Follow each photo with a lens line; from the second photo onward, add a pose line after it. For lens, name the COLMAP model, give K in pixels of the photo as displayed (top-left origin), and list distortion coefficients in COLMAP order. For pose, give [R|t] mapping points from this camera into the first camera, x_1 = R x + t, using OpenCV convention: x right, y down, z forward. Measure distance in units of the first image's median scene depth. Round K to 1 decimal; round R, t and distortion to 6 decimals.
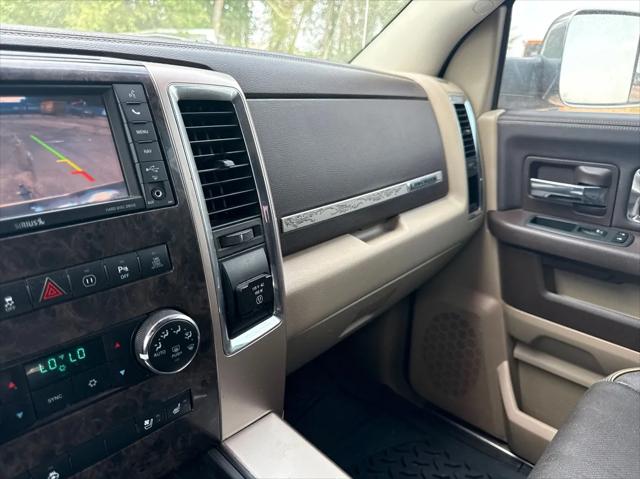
lens RADIAL K [[498.2, 0, 319.8], [0, 498.2, 273.9], [0, 0, 1]] dist [-0.006318, -0.005501]
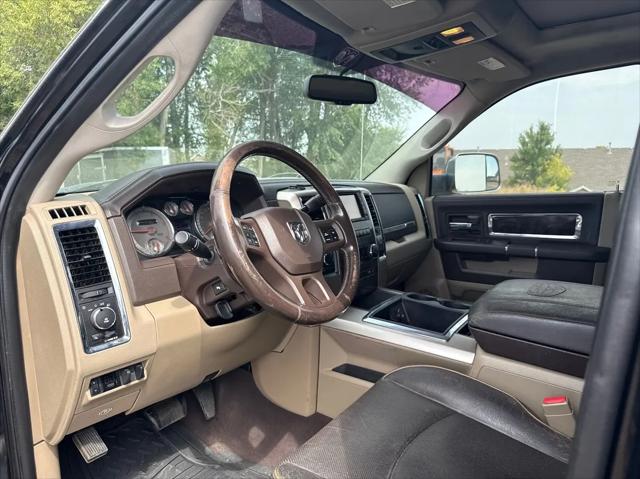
lens RADIAL K [[456.2, 0, 320.2], [0, 456.2, 236.5], [0, 0, 1]] dist [0.000241, -0.006514]
pose [[0.990717, -0.054161, 0.124682, -0.457405], [0.083616, 0.965960, -0.244803, 0.347695], [-0.107180, 0.252956, 0.961523, -0.999043]]
